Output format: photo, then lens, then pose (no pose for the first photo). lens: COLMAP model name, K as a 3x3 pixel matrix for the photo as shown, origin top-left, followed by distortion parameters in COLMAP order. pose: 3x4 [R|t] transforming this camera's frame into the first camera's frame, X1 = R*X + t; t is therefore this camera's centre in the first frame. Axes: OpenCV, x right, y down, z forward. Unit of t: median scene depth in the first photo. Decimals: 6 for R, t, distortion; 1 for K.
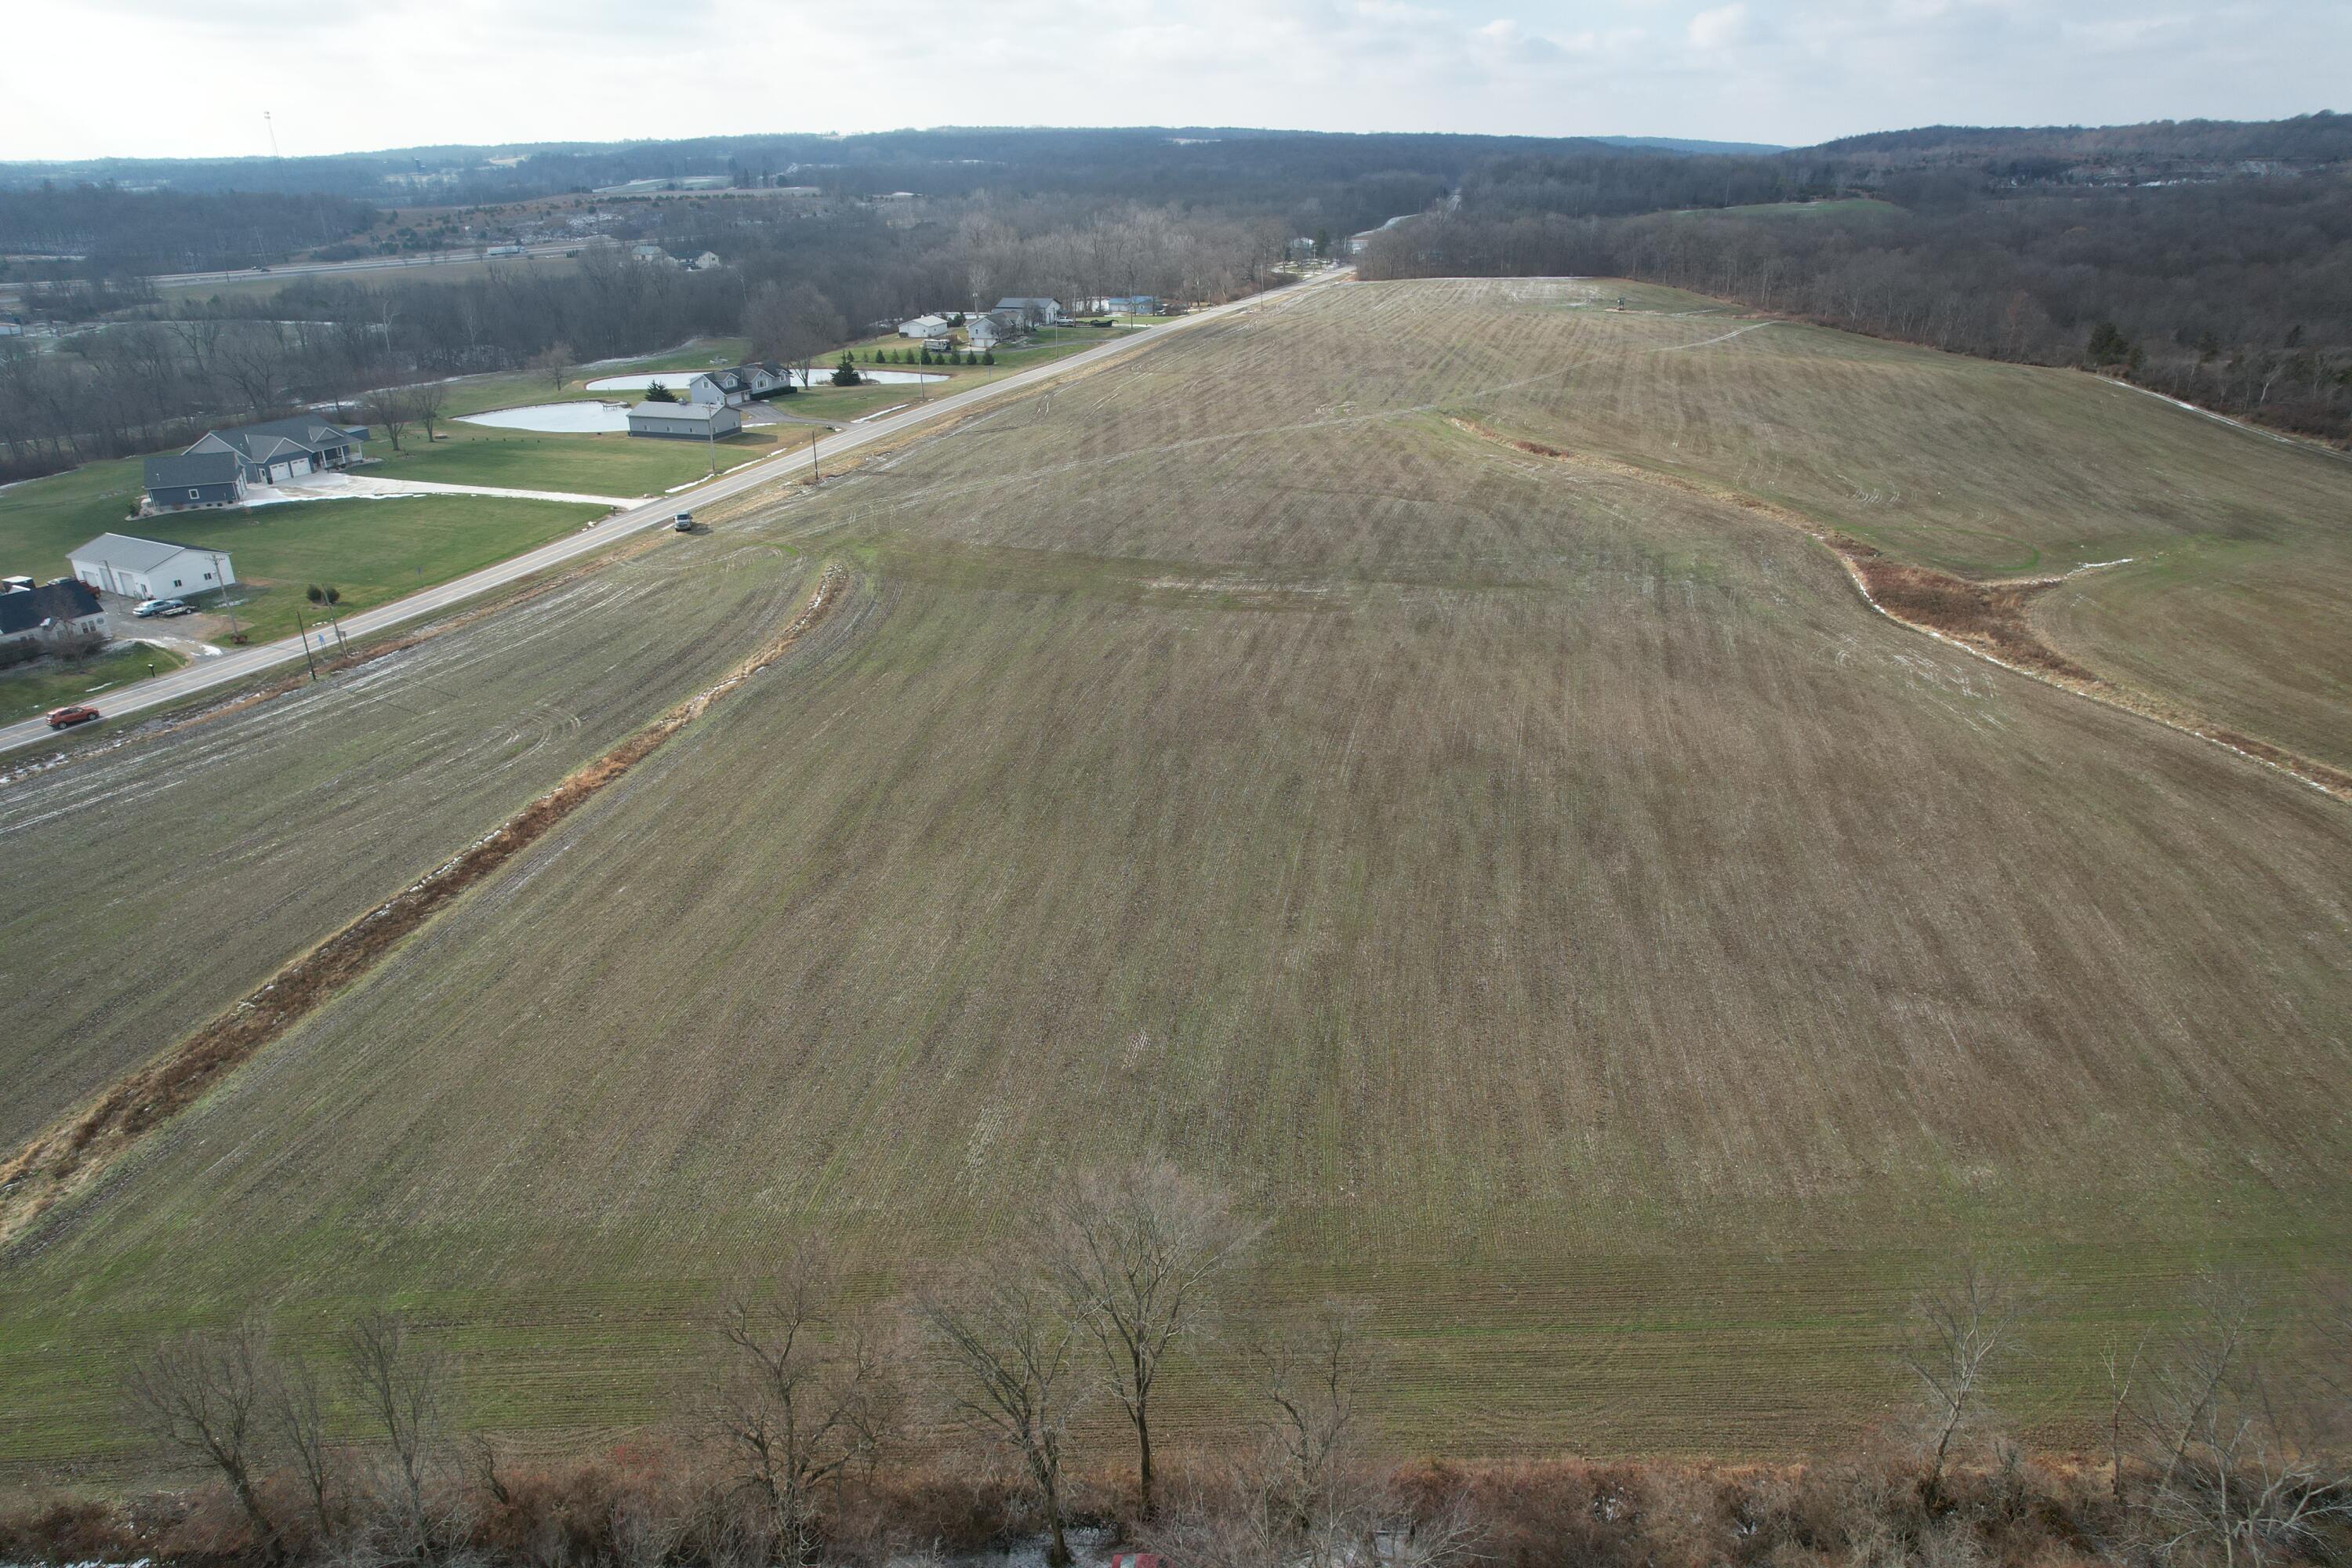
lens RADIAL K [[1688.0, 0, 1164.2], [0, 1688.0, 787.3], [0, 0, 1]] dist [-0.094949, 0.103884]
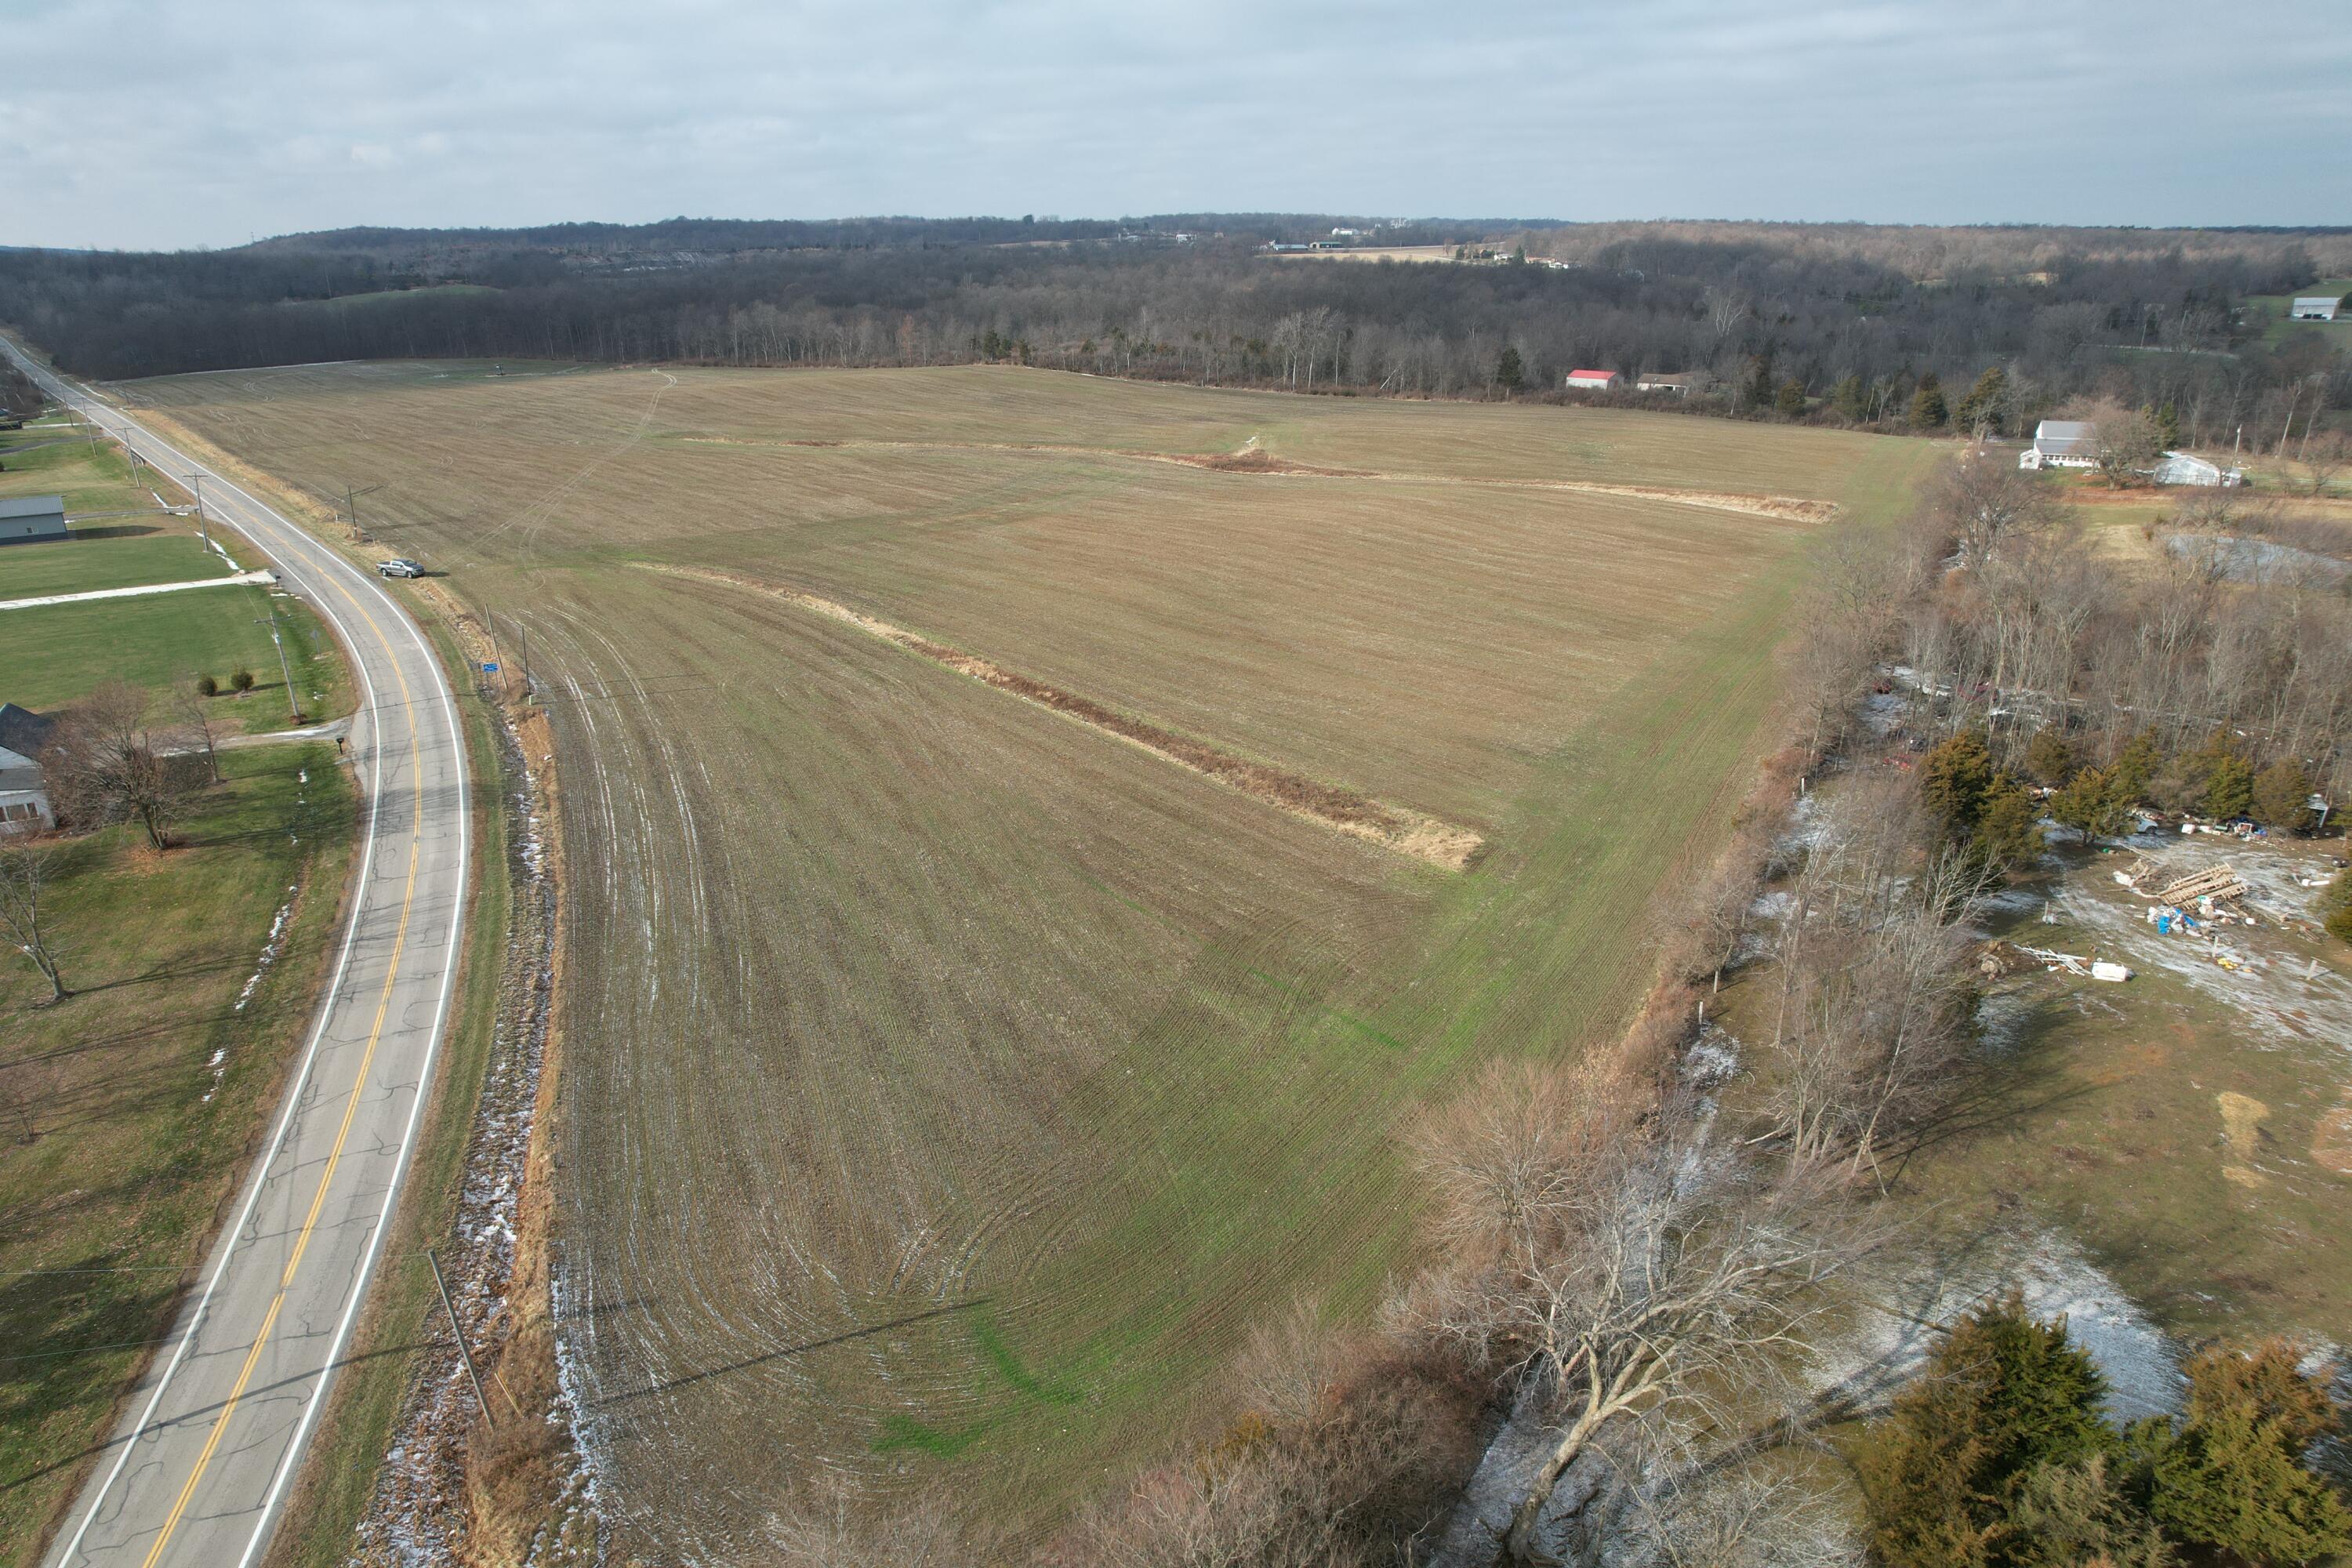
lens RADIAL K [[1688.0, 0, 1164.2], [0, 1688.0, 787.3], [0, 0, 1]] dist [-0.094949, 0.103884]
pose [[0.506887, -0.262436, 0.821092, -1.312533], [0.315005, 0.943045, 0.106951, -0.011359], [-0.802395, 0.204437, 0.560686, 0.207059]]
